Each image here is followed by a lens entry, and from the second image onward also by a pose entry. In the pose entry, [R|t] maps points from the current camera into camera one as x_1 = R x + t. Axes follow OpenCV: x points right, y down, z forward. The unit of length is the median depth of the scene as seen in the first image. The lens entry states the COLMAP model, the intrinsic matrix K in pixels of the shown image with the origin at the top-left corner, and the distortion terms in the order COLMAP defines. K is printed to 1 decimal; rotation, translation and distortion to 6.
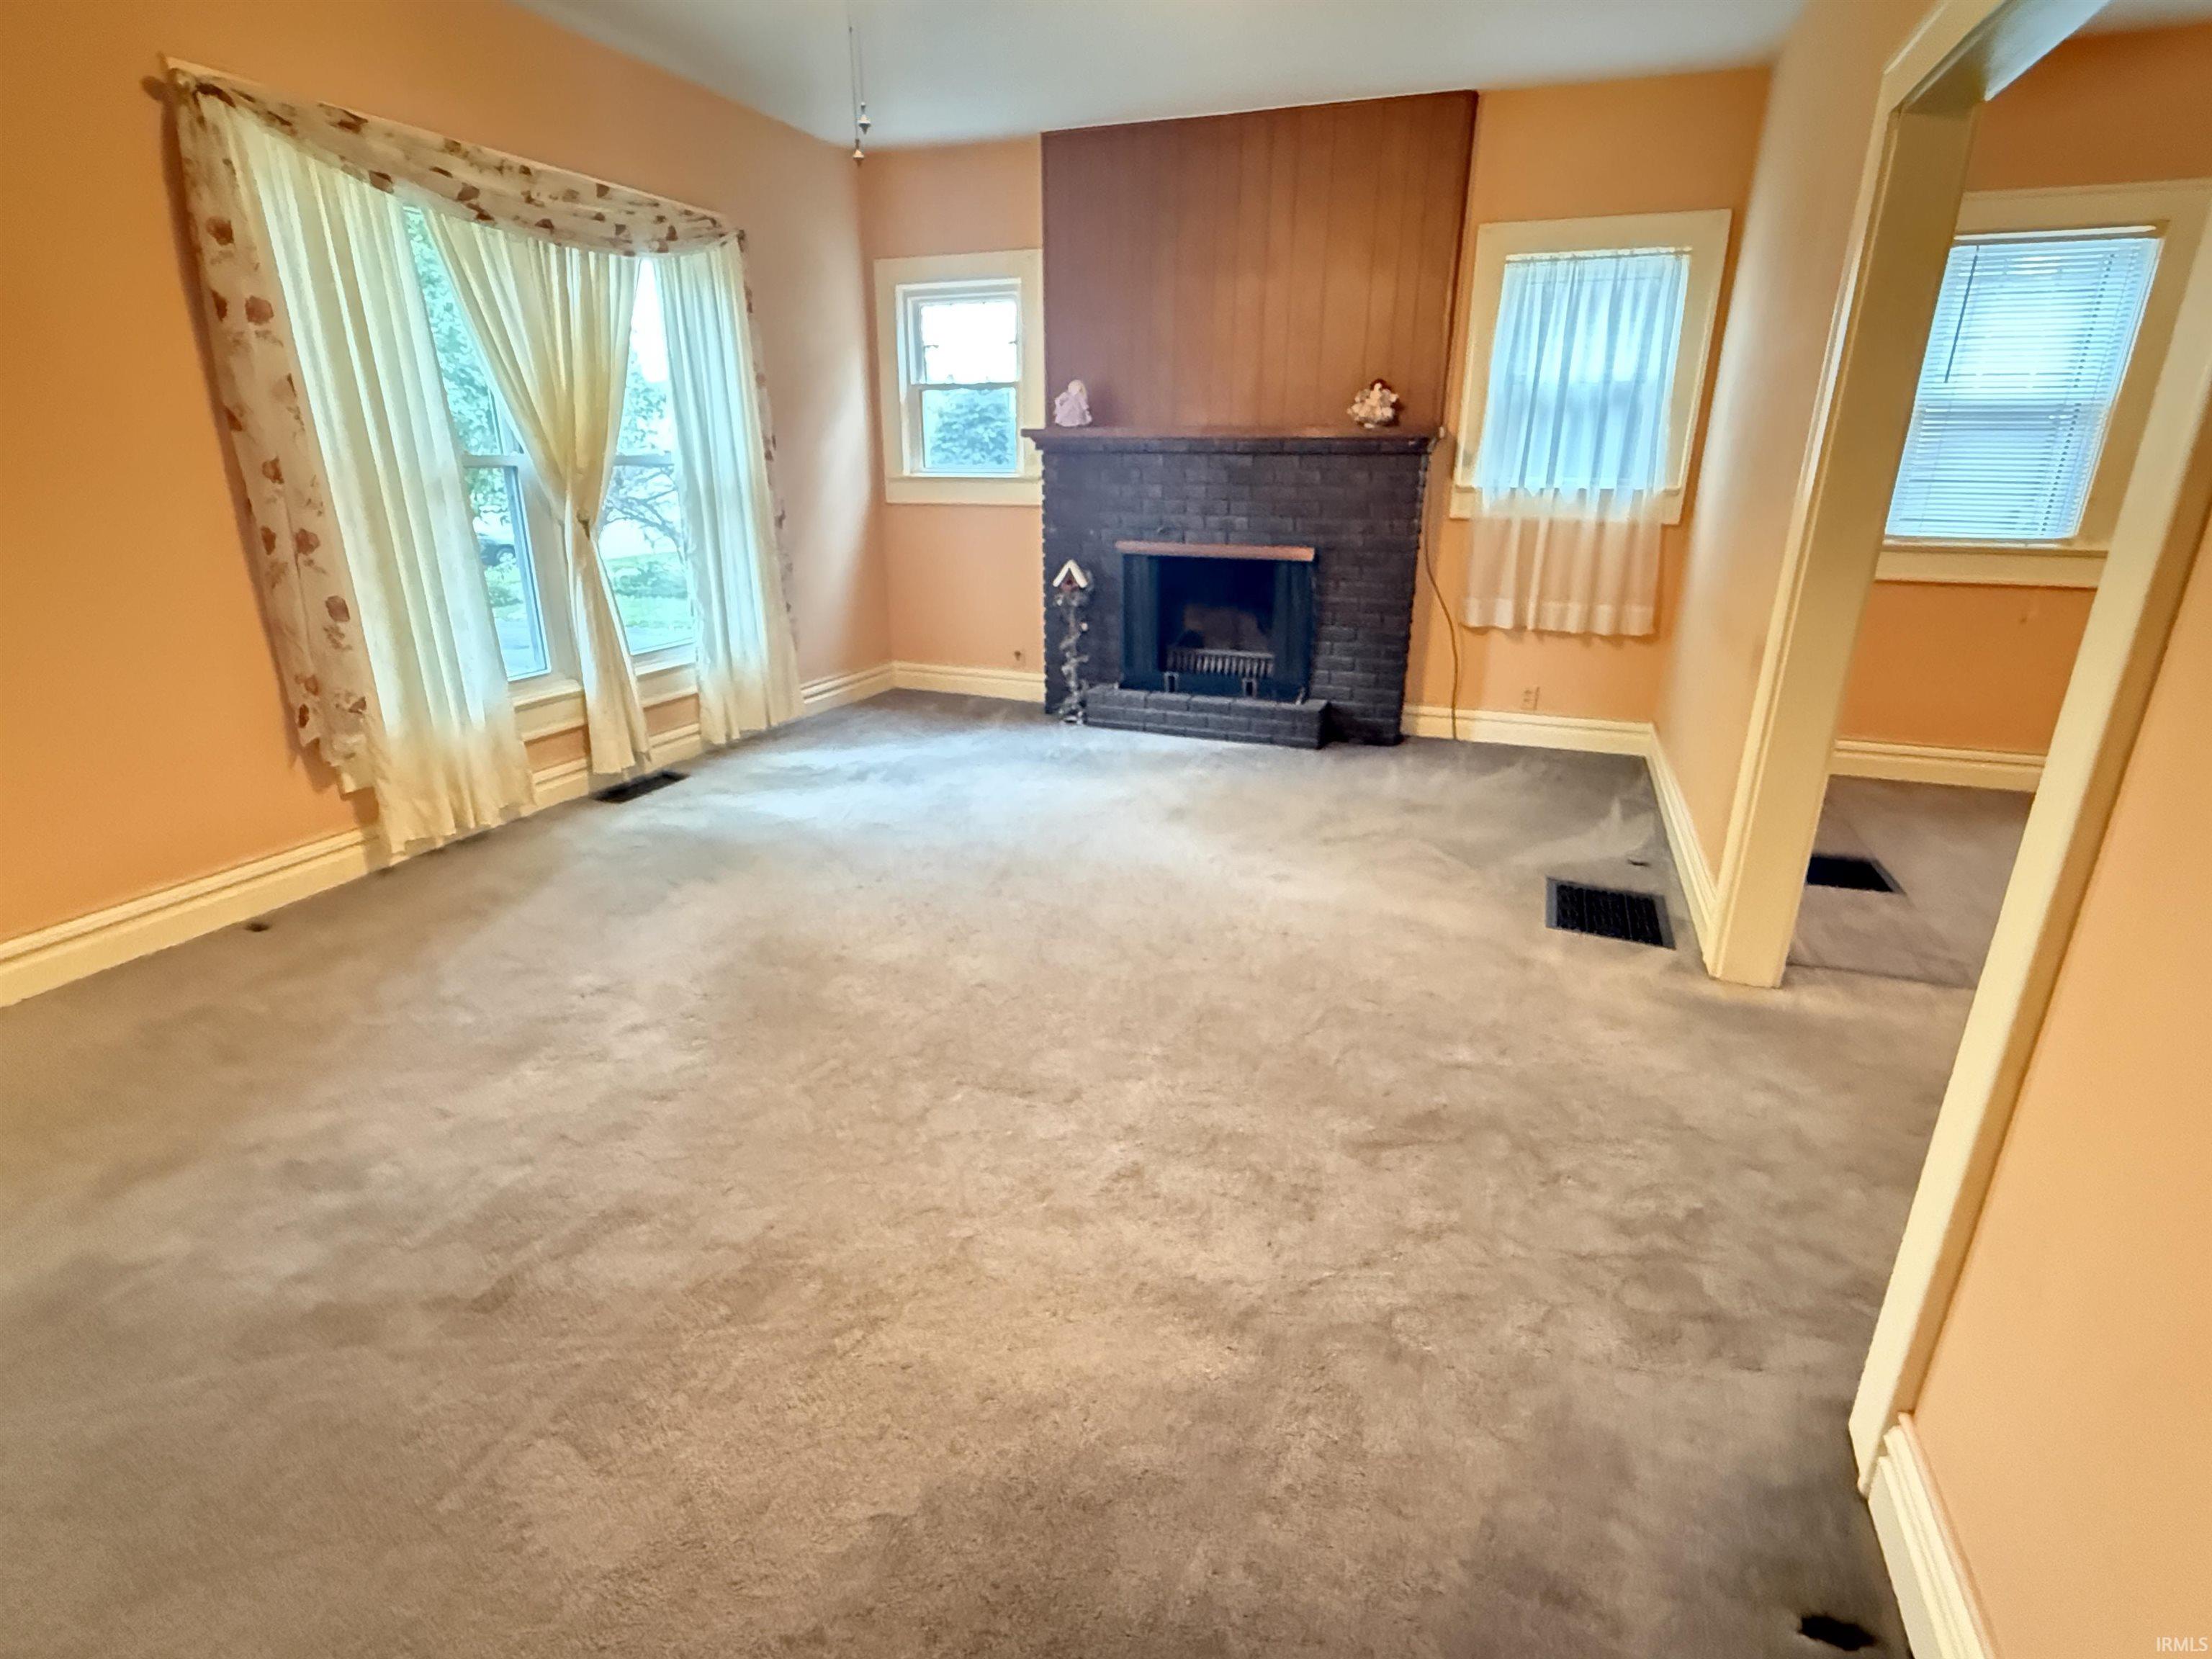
lens RADIAL K [[1075.4, 0, 1106.0], [0, 1075.4, 829.5], [0, 0, 1]] dist [-0.000988, -0.000158]
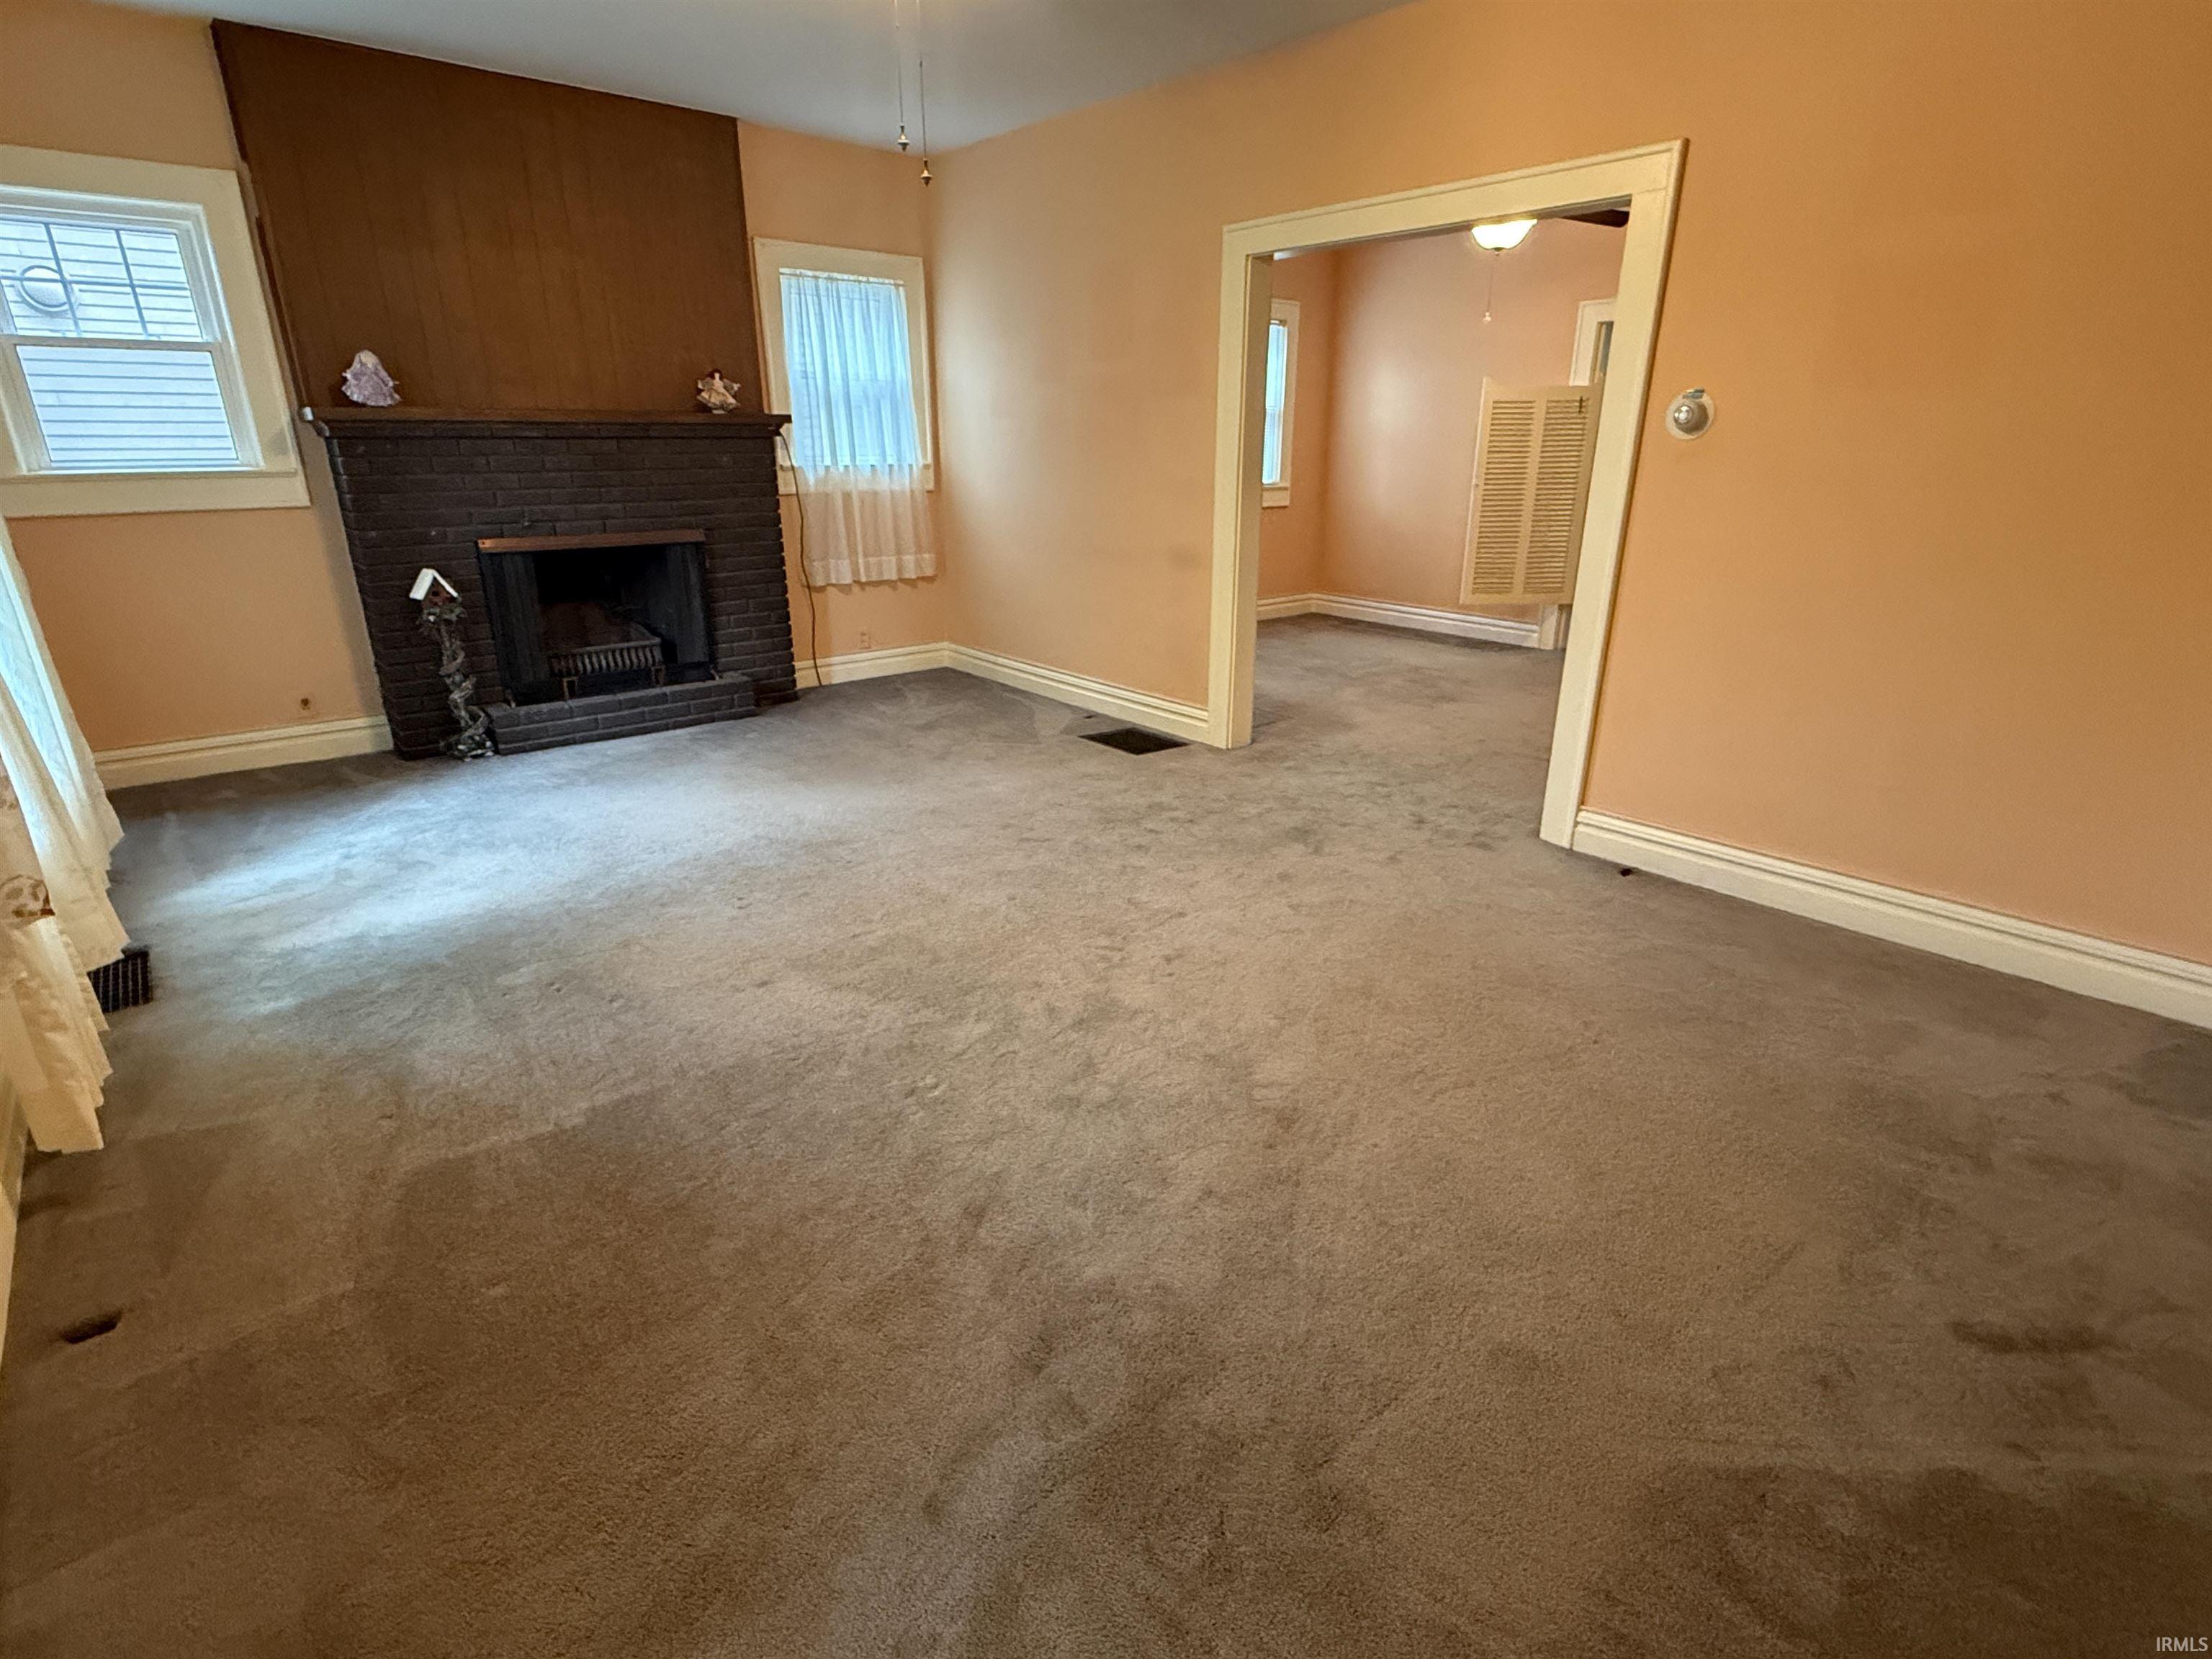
lens RADIAL K [[1079.7, 0, 1106.0], [0, 1079.7, 829.5], [0, 0, 1]] dist [-0.003794, -0.001456]
pose [[0.477792, -0.302877, 0.824610, -0.580140], [0.289585, 0.940520, 0.177660, -0.060278], [-0.829371, 0.153910, 0.537081, 0.158894]]
